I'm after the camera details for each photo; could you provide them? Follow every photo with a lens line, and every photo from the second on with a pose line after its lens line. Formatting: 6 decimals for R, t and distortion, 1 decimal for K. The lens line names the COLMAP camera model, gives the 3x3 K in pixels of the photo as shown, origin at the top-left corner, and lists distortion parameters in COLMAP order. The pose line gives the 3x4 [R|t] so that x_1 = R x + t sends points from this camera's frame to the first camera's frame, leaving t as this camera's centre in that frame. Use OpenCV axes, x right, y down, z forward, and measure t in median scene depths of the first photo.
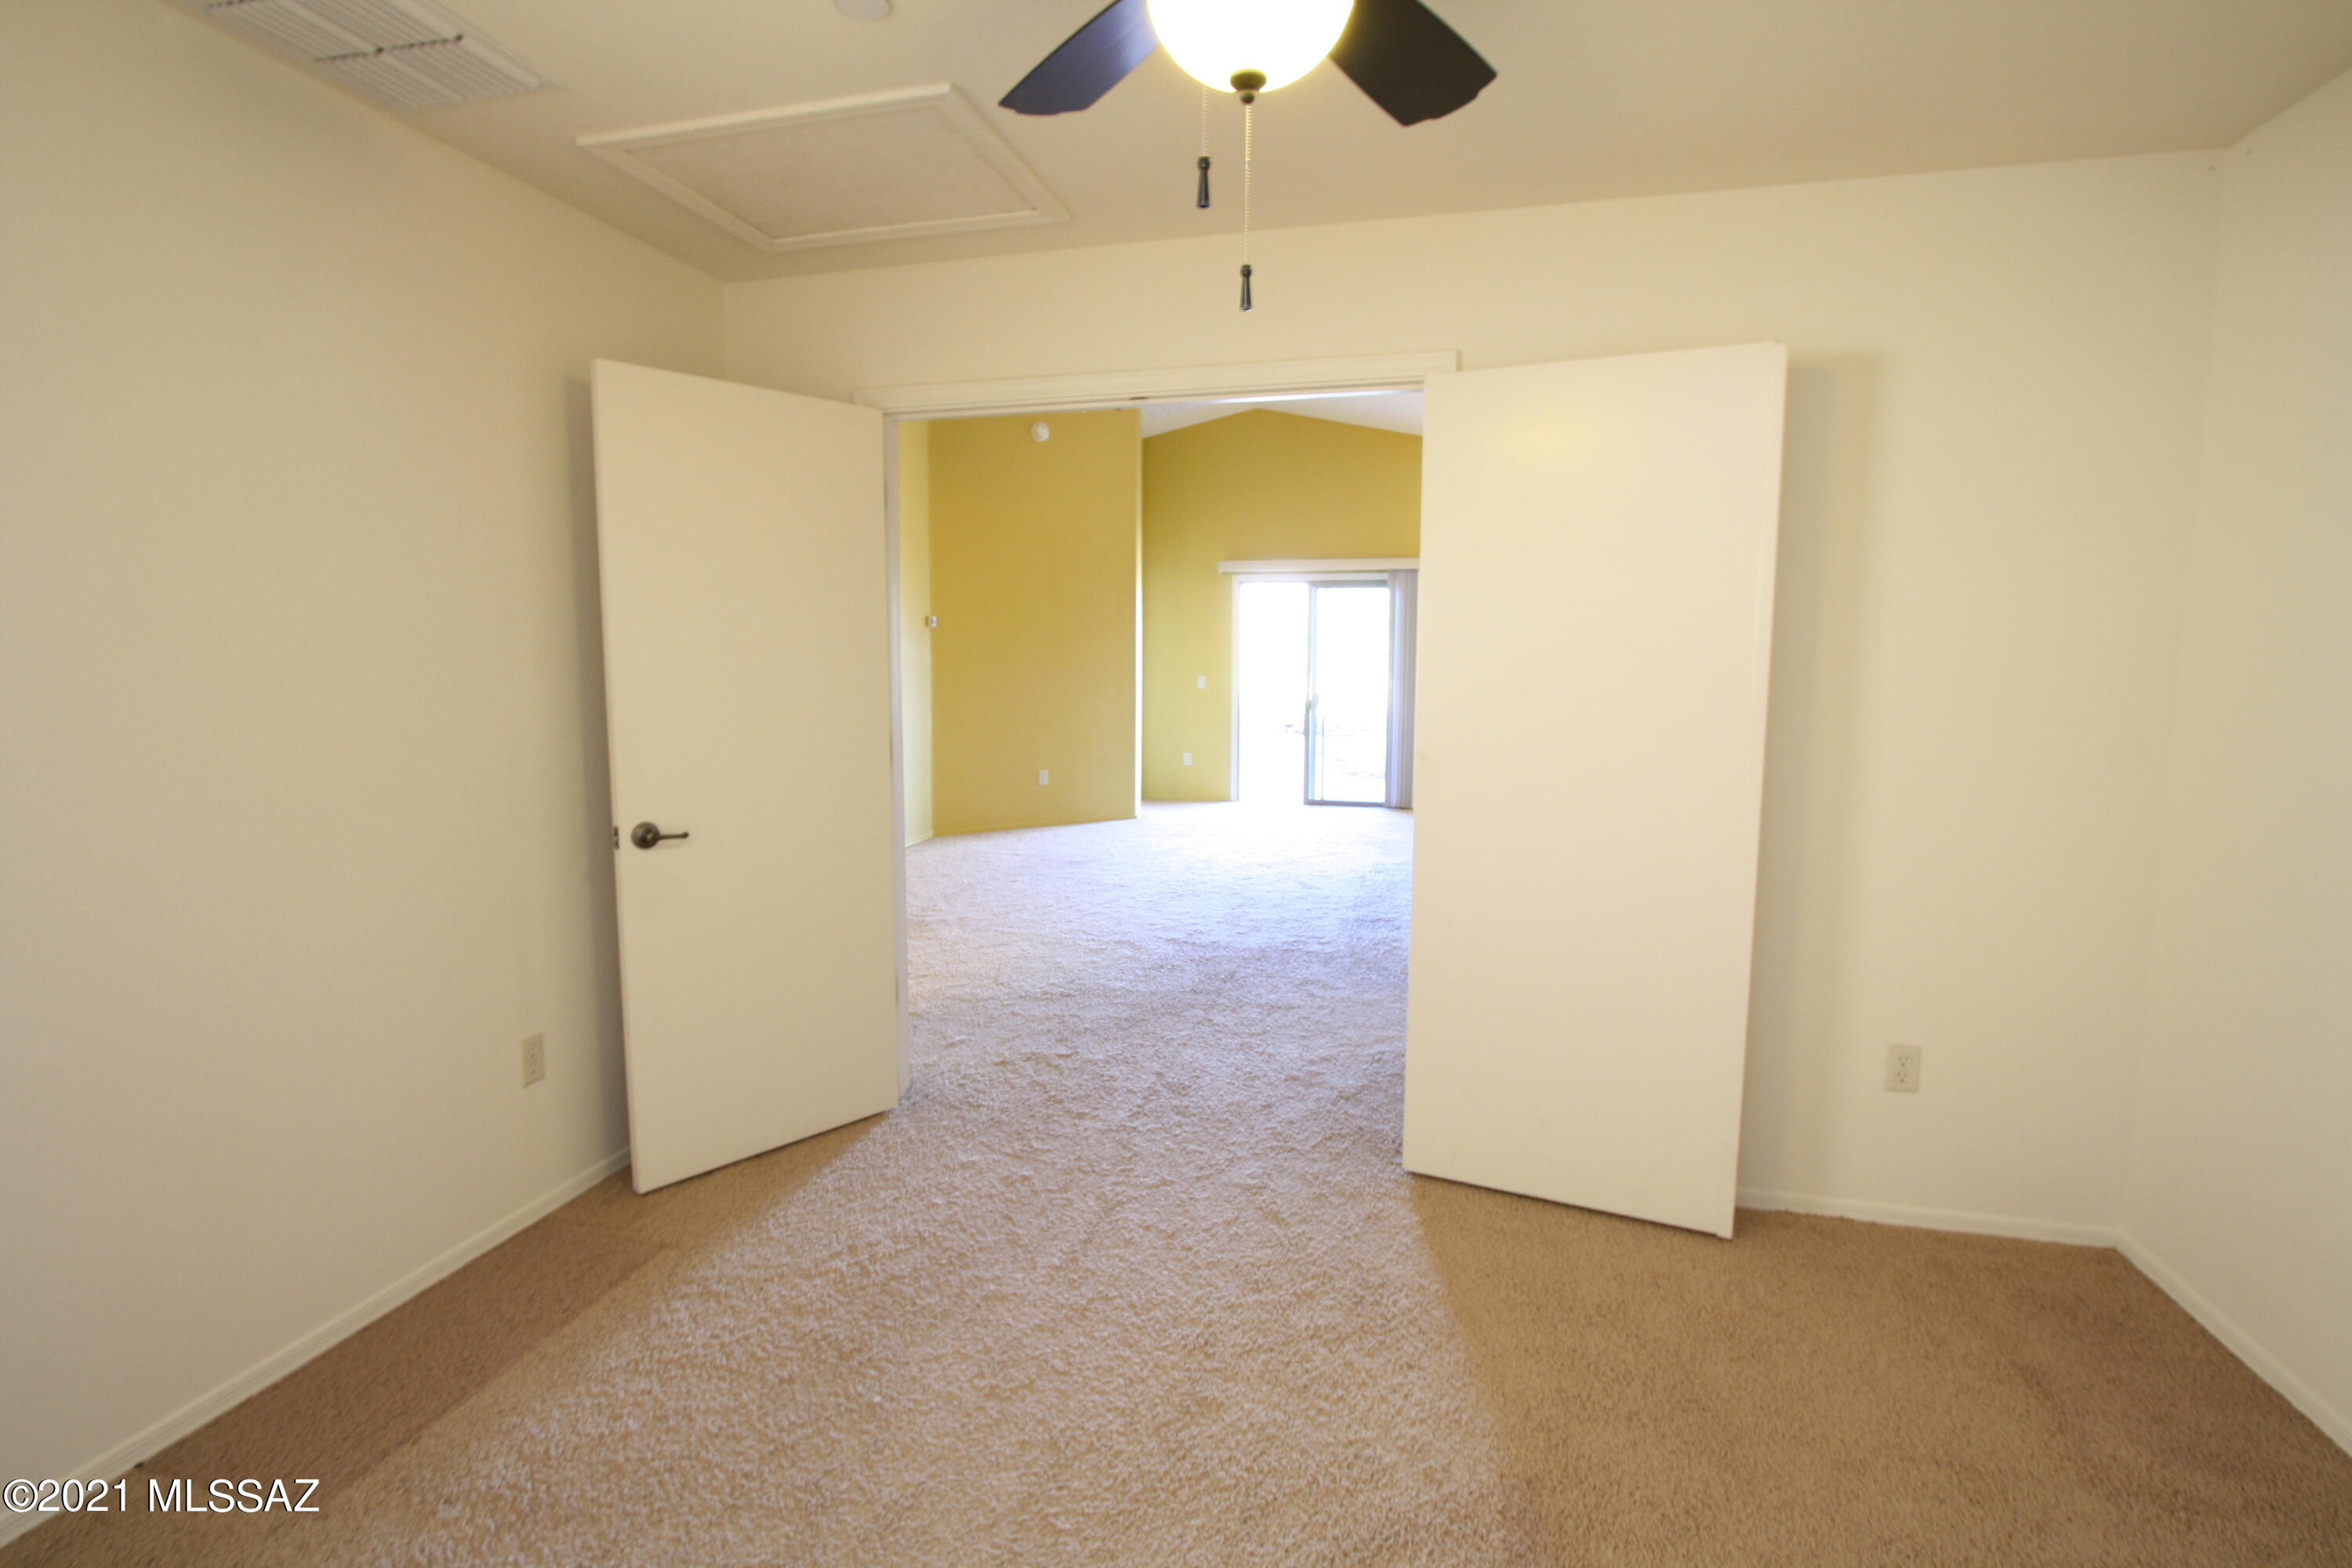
lens RADIAL K [[1097.4, 0, 1170.4], [0, 1097.4, 778.8], [0, 0, 1]] dist [-0.014752, 0.000827]
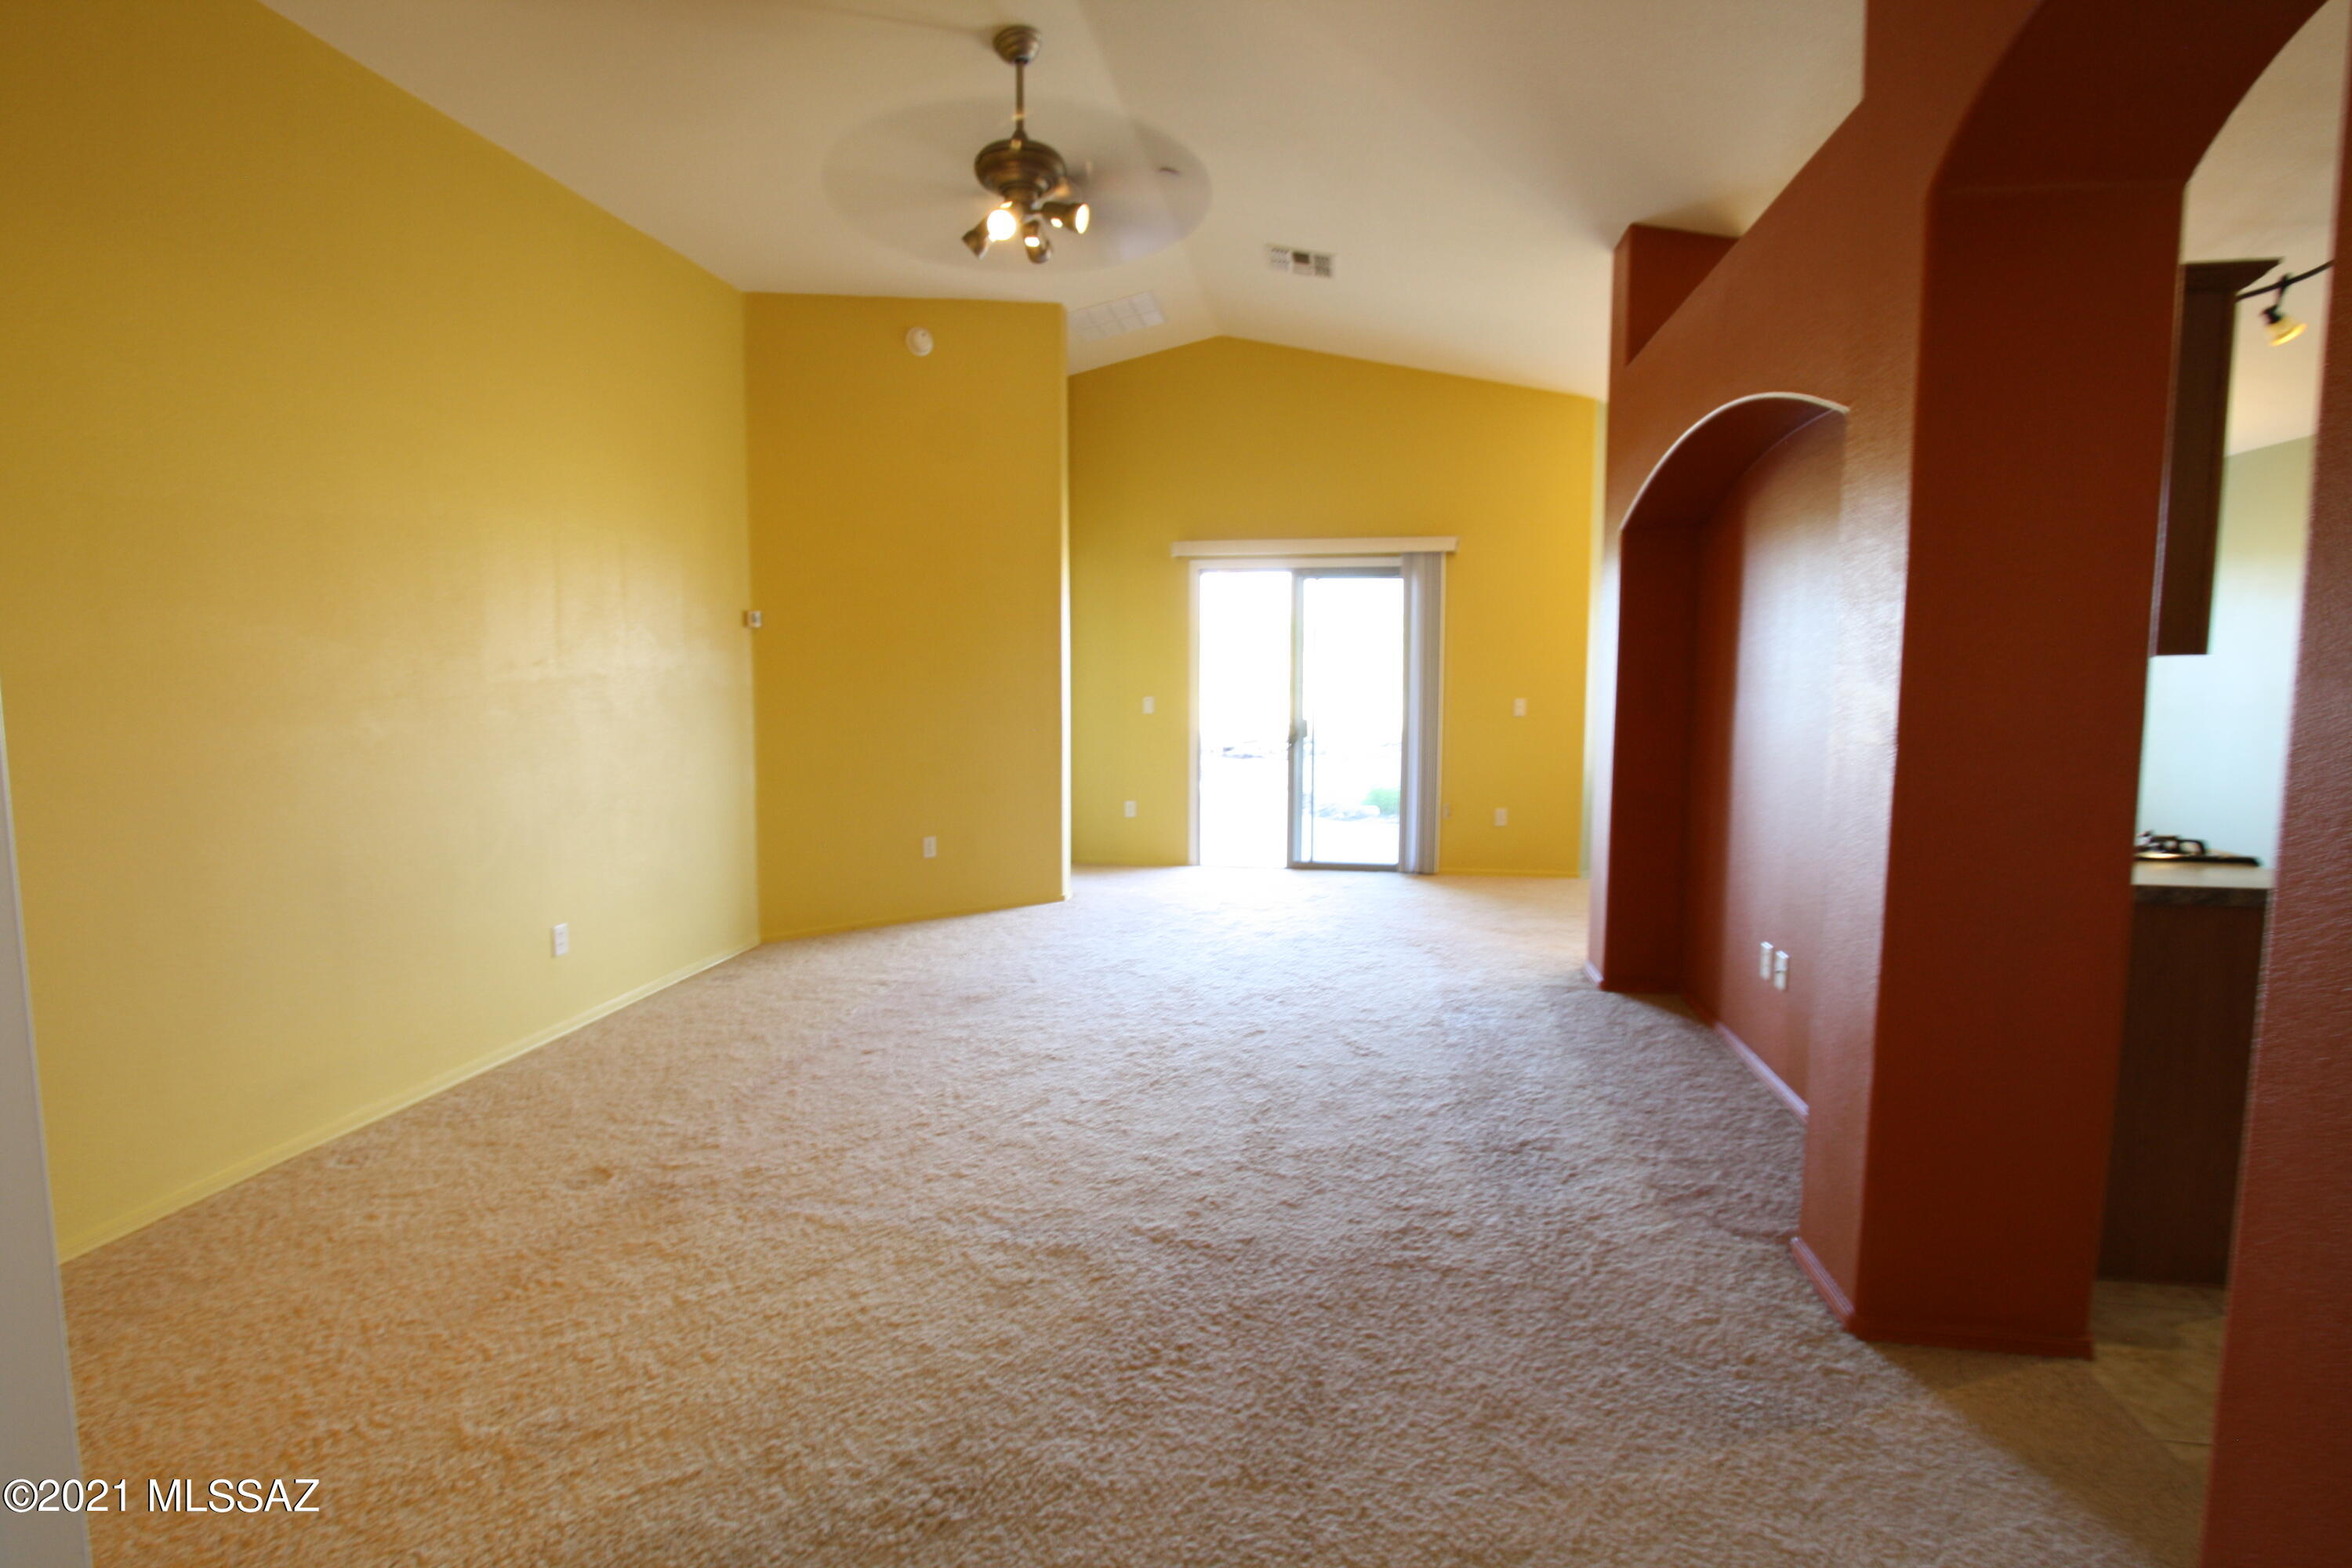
lens RADIAL K [[1097.4, 0, 1170.4], [0, 1097.4, 778.8], [0, 0, 1]] dist [-0.014752, 0.000827]
pose [[0.996731, -0.010312, 0.080129, -0.020225], [0.011311, 0.999864, -0.012026, -0.034860], [-0.079994, 0.012893, 0.996712, 0.309443]]
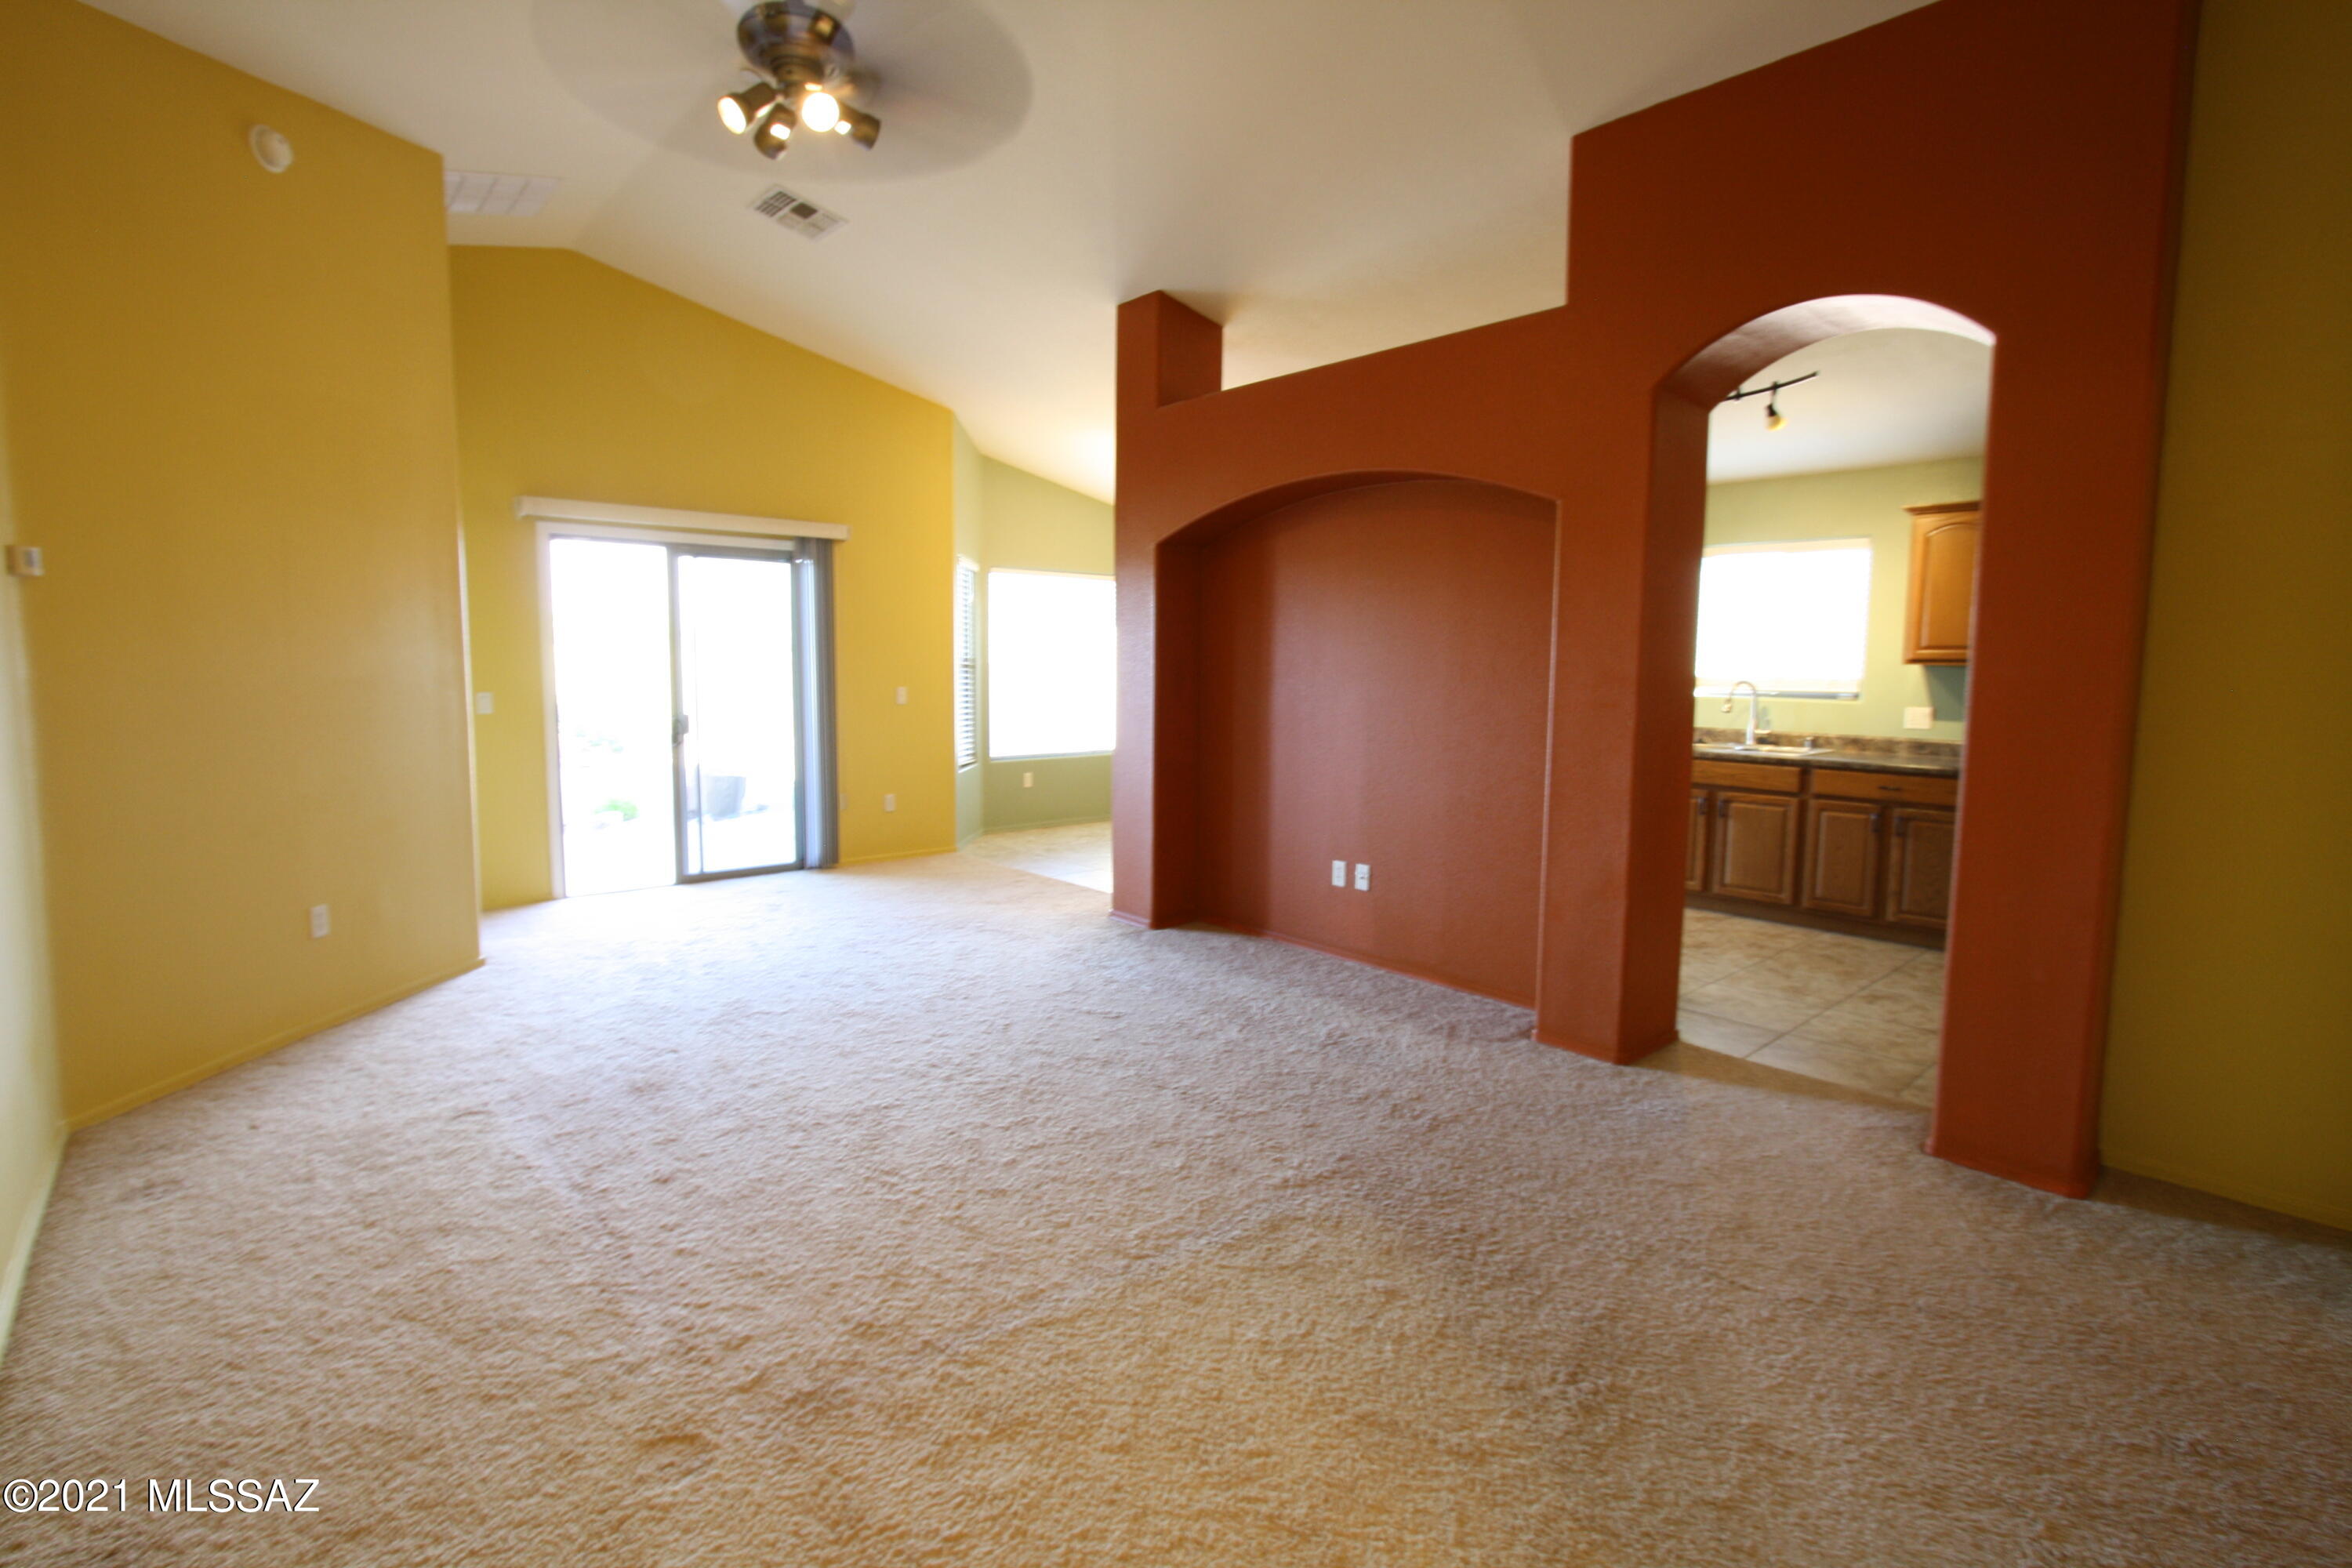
lens RADIAL K [[1086.7, 0, 1171.5], [0, 1086.7, 779.7], [0, 0, 1]] dist [-0.020470, 0.000863]
pose [[0.558365, -0.084134, 0.825318, -0.287384], [0.083475, 0.995493, 0.045007, -0.051265], [-0.825385, 0.043763, 0.562871, 0.458937]]
